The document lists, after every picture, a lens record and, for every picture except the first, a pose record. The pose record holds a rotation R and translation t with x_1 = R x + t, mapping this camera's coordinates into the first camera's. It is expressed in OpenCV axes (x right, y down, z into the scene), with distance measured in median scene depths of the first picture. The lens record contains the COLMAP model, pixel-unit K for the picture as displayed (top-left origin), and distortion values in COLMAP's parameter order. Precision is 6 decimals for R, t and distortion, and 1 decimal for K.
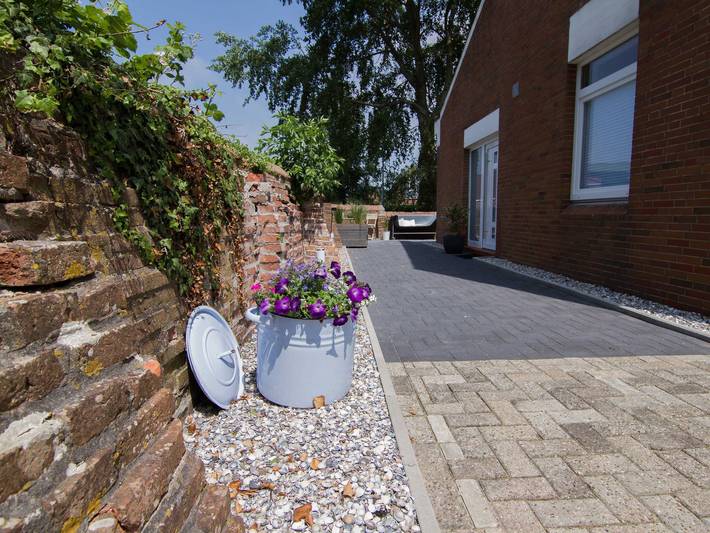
lens RADIAL K [[423.8, 0, 366.6], [0, 423.8, 266.7], [0, 0, 1]] dist [0.000104, -0.000087]
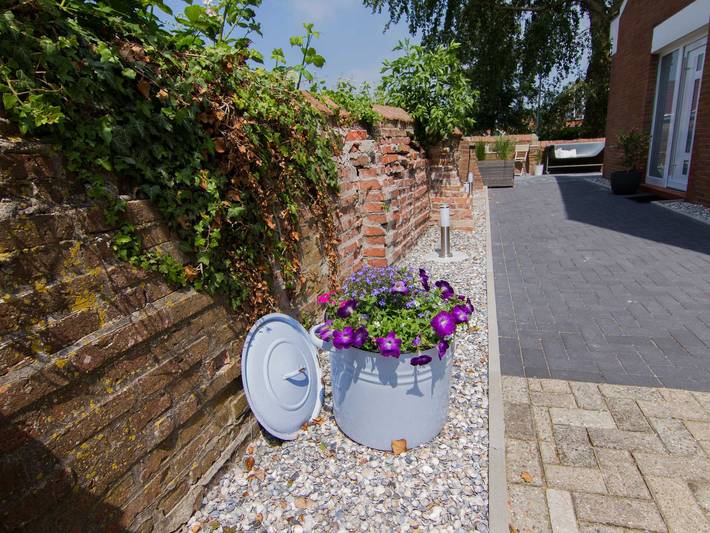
lens RADIAL K [[423.8, 0, 366.6], [0, 423.8, 266.7], [0, 0, 1]] dist [0.000104, -0.000087]
pose [[0.942184, 0.040468, -0.332643, 0.049310], [0.013347, 0.987361, 0.157922, -0.084682], [0.334830, -0.153231, 0.929736, 0.179801]]
